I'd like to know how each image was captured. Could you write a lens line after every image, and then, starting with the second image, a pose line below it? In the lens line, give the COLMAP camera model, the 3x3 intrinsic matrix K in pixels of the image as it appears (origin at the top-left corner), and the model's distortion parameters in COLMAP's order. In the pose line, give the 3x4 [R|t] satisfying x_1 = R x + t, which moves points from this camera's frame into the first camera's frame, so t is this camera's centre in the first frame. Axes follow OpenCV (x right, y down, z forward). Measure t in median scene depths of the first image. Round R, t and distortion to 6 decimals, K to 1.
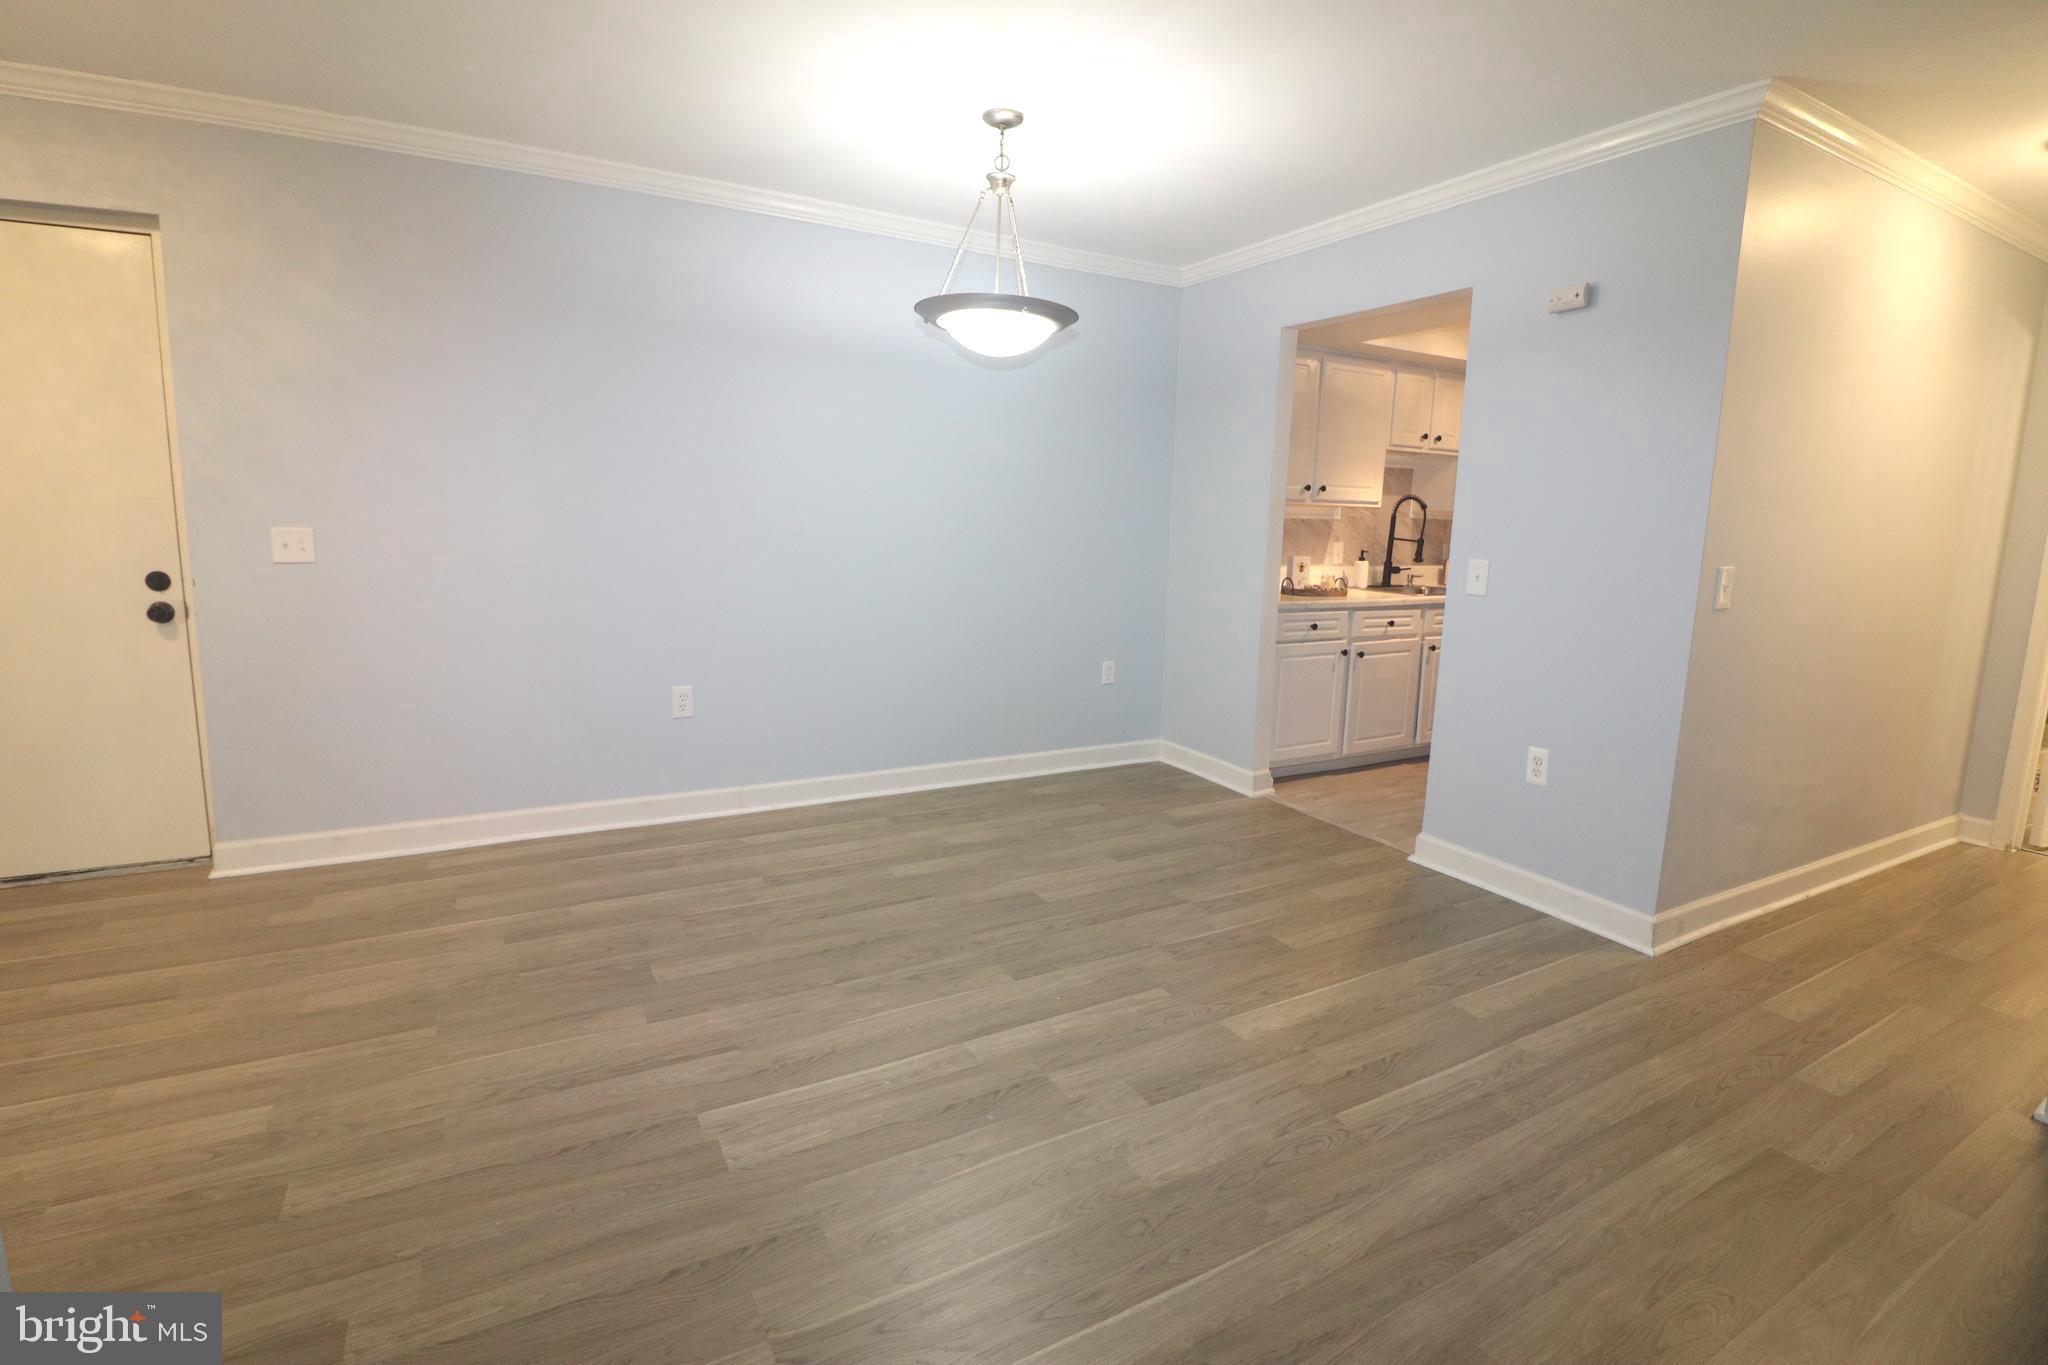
lens RADIAL K [[940.8, 0, 1024.3], [0, 940.8, 678.3], [0, 0, 1]] dist [-0.004932, -0.005771]
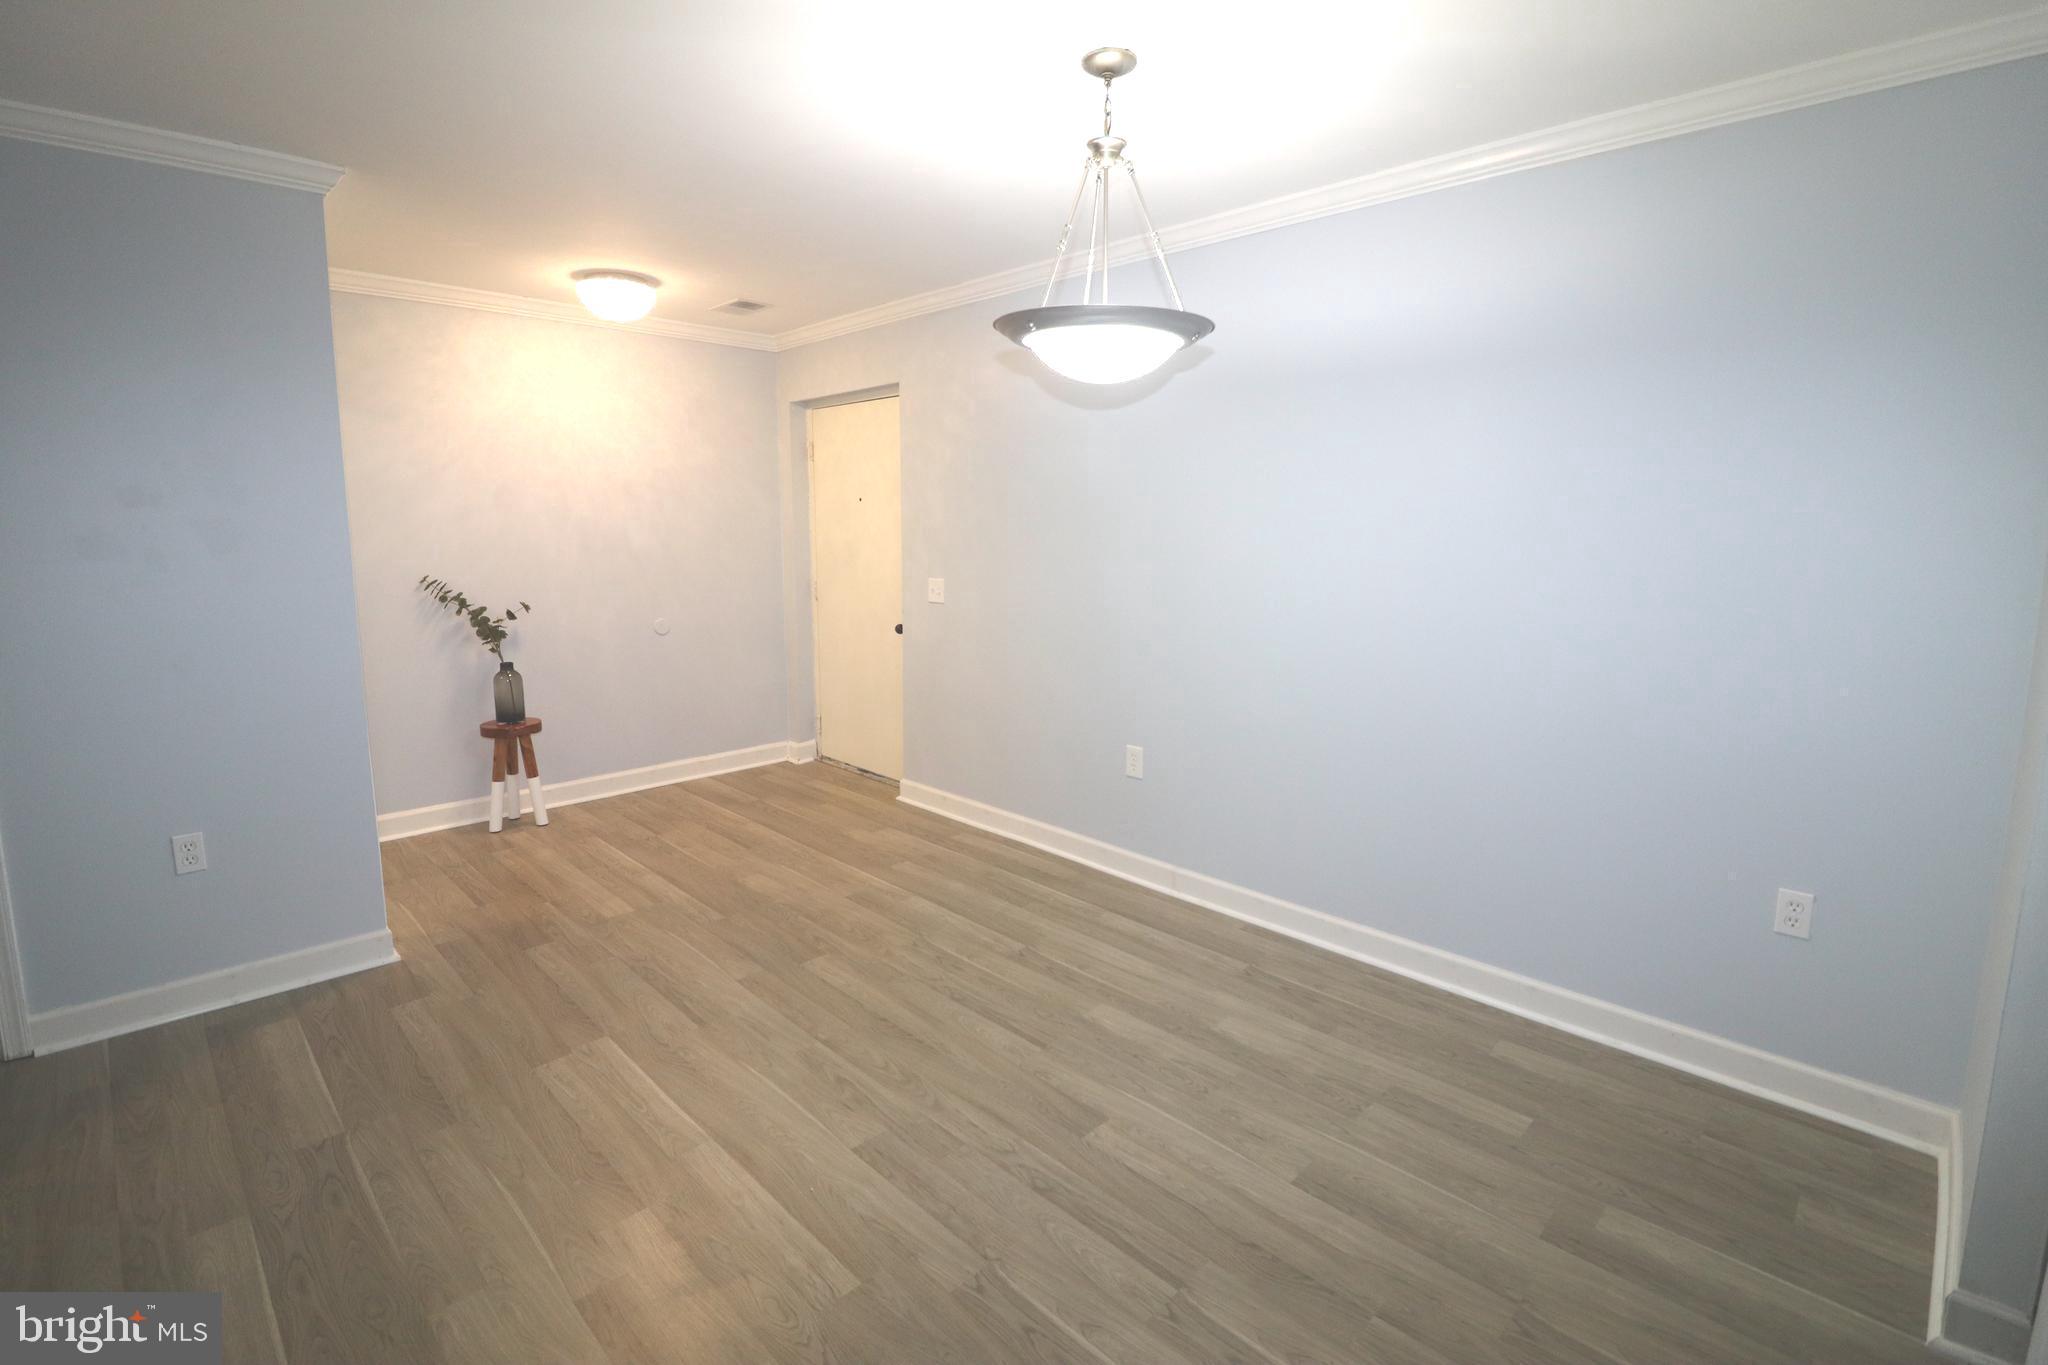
lens RADIAL K [[940.8, 0, 1020.8], [0, 940.8, 671.8], [0, 0, 1]] dist [-0.004932, -0.005771]
pose [[0.267590, 0.126661, -0.955172, 0.669868], [-0.161791, 0.983154, 0.085046, -0.165546], [0.949852, 0.131781, 0.283575, 0.735934]]
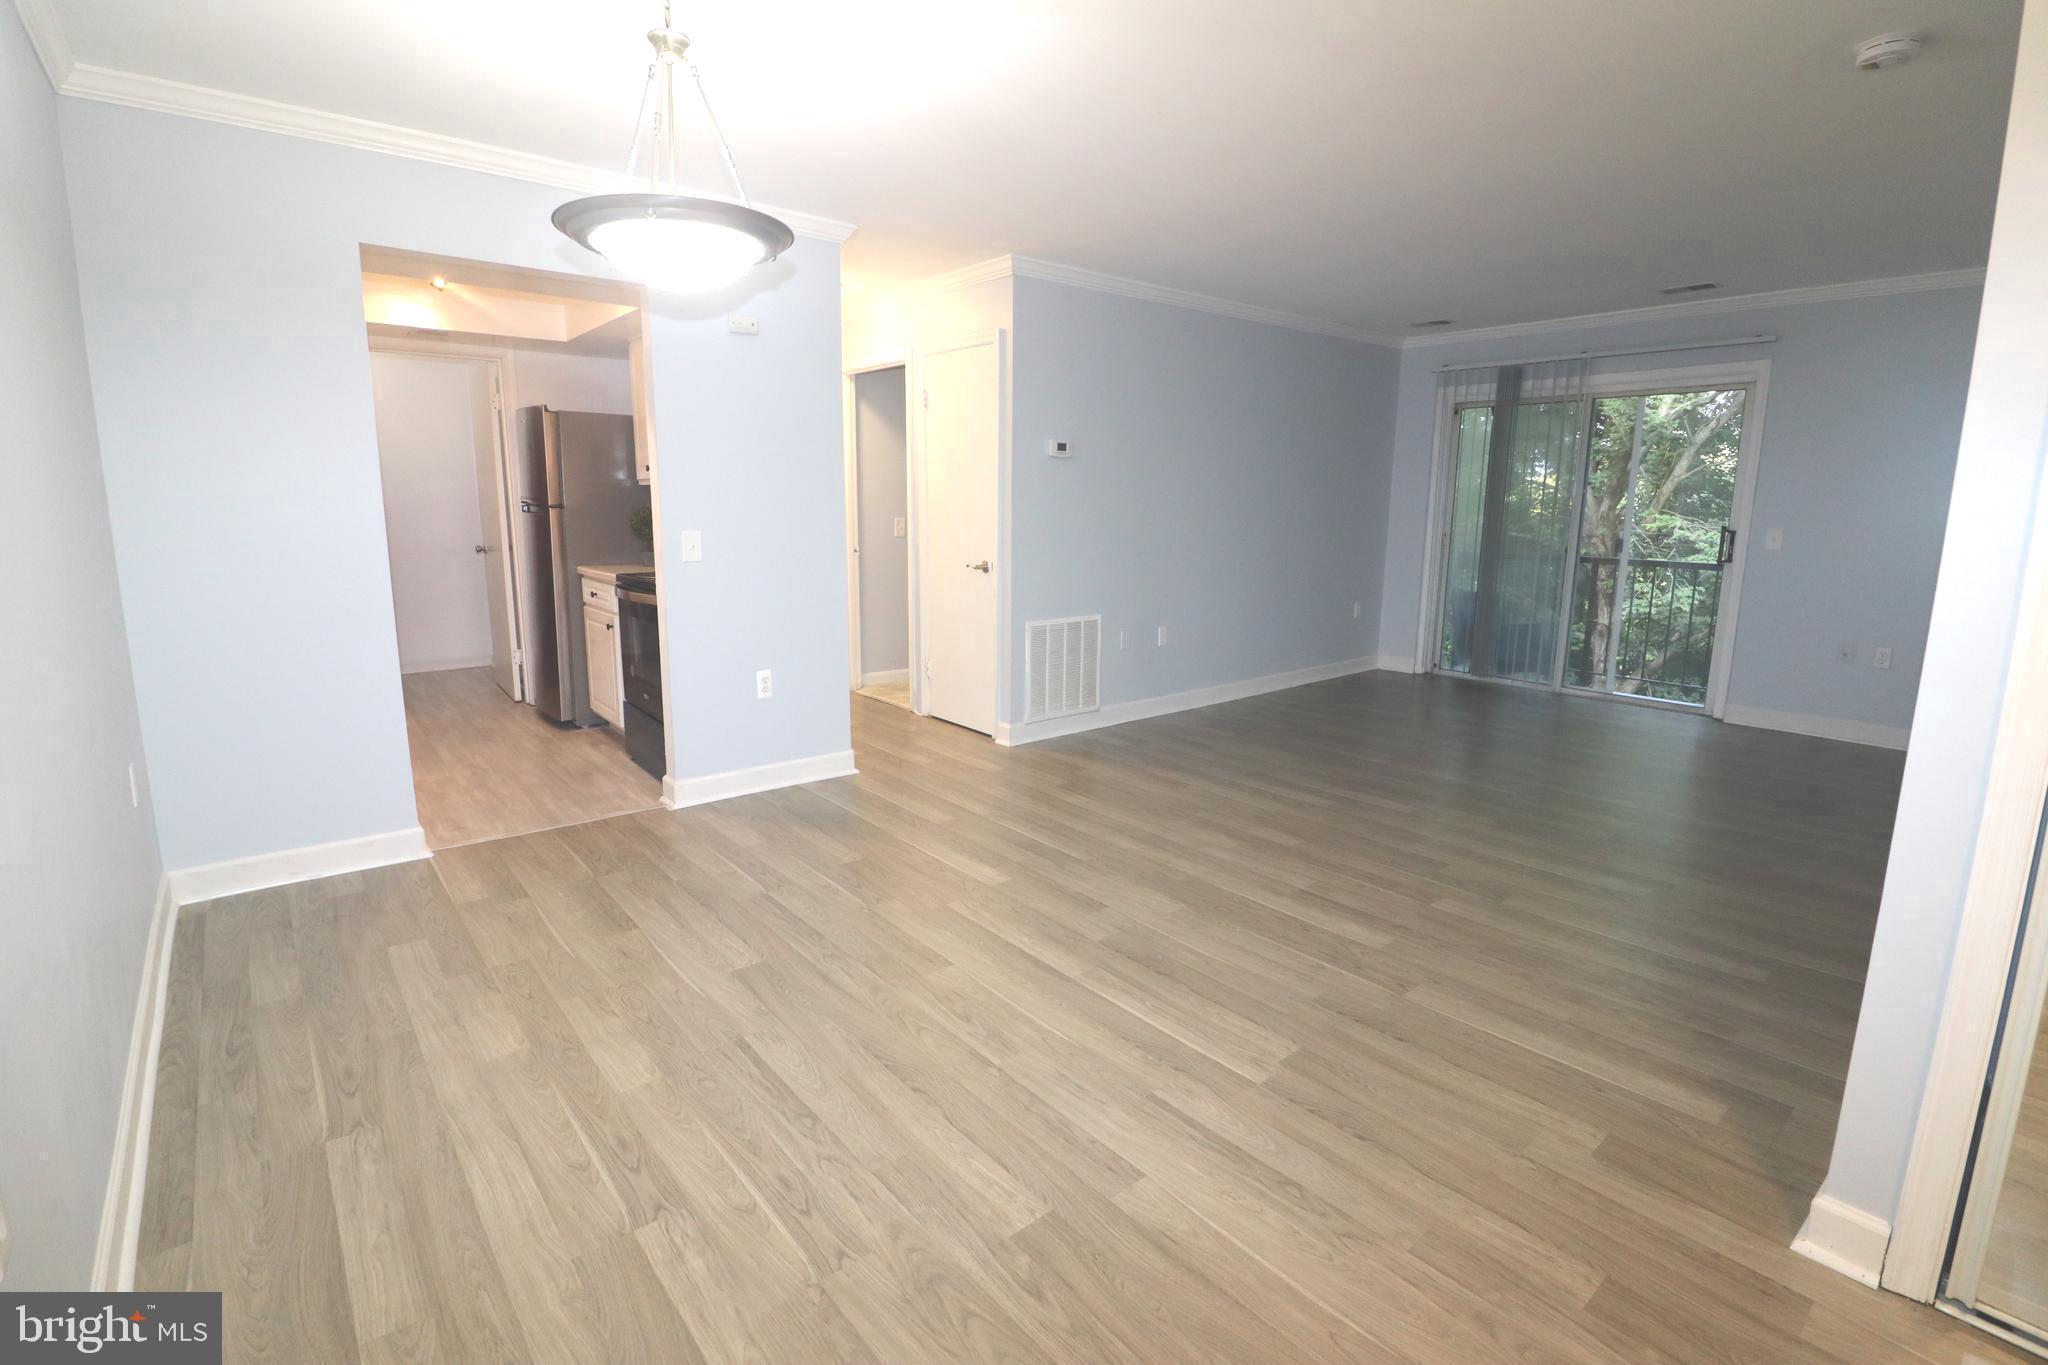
lens RADIAL K [[940.8, 0, 1025.0], [0, 940.8, 663.0], [0, 0, 1]] dist [-0.004932, -0.005771]
pose [[-0.186519, -0.197735, 0.962347, -0.816176], [0.154609, 0.961423, 0.227511, -0.185664], [-0.970209, 0.191223, -0.148752, 0.877610]]
